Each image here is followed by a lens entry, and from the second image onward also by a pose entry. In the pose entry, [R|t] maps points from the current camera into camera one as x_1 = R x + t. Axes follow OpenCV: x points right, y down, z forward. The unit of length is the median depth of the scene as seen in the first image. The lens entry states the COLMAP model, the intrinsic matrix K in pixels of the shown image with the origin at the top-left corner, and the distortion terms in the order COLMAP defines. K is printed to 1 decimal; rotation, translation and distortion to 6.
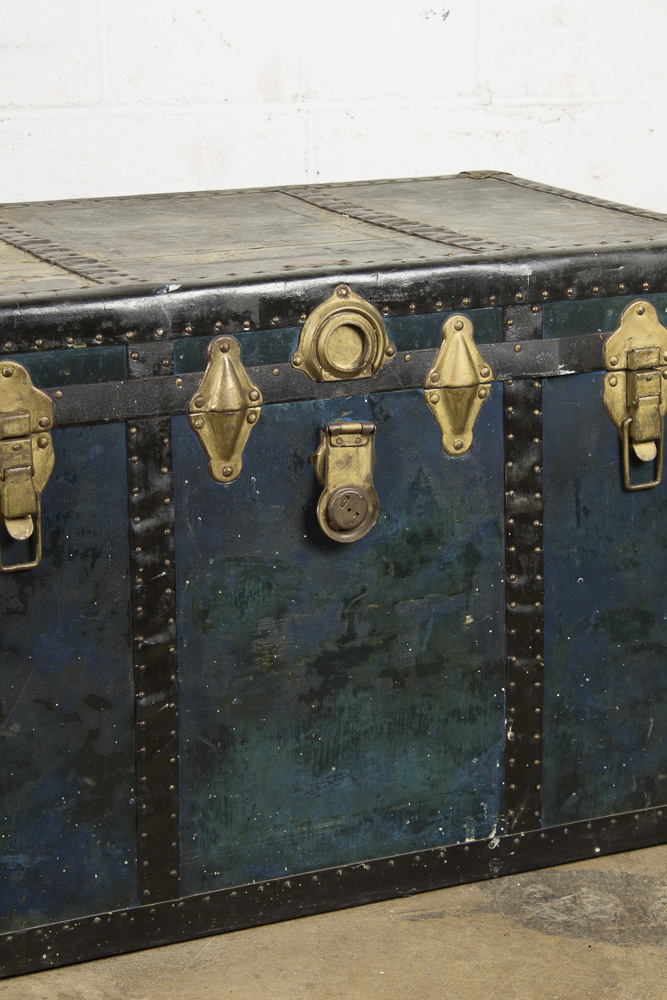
lens RADIAL K [[2372.3, 0, 325.8], [0, 2372.3, 491.8], [0, 0, 1]] dist [0.114579, 0.000000]
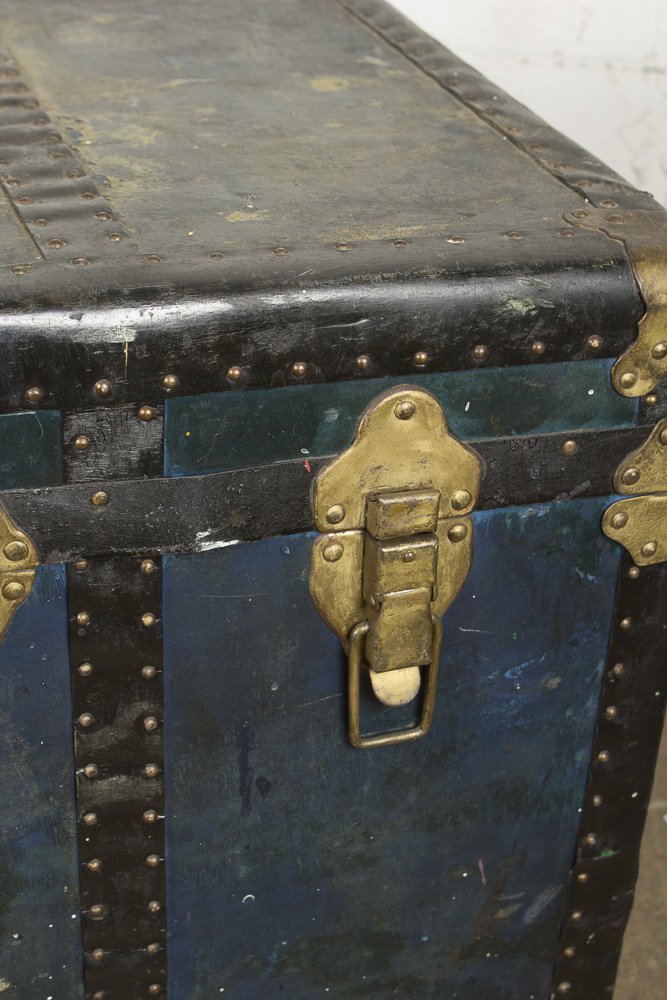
lens RADIAL K [[1809.4, 0, 341.1], [0, 1809.4, 494.9], [0, 0, 1]] dist [0.052242, 0.000000]
pose [[0.994429, 0.099728, -0.034150, 0.134874], [-0.087237, 0.960438, 0.264478, -0.151160], [0.059175, -0.260025, 0.963787, 0.674249]]
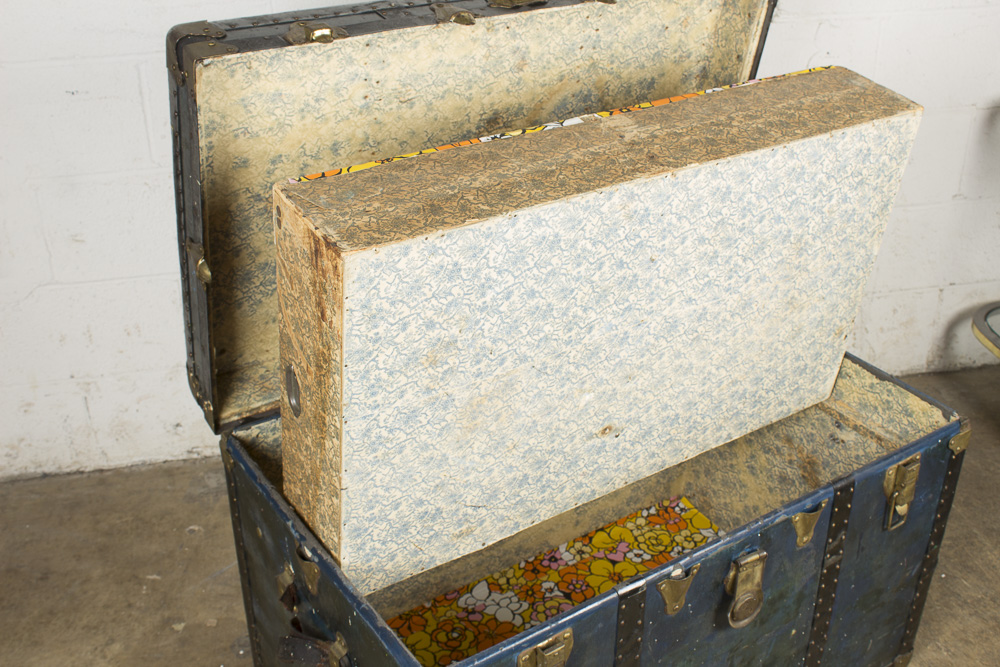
lens RADIAL K [[1109.5, 0, 506.6], [0, 1109.5, 340.6], [0, 0, 1]] dist [-0.055566, 0.000000]
pose [[0.983159, -0.076159, 0.166126, -0.221255], [0.032580, 0.967508, 0.250731, -0.306849], [-0.179823, -0.241096, 0.953696, 0.419098]]
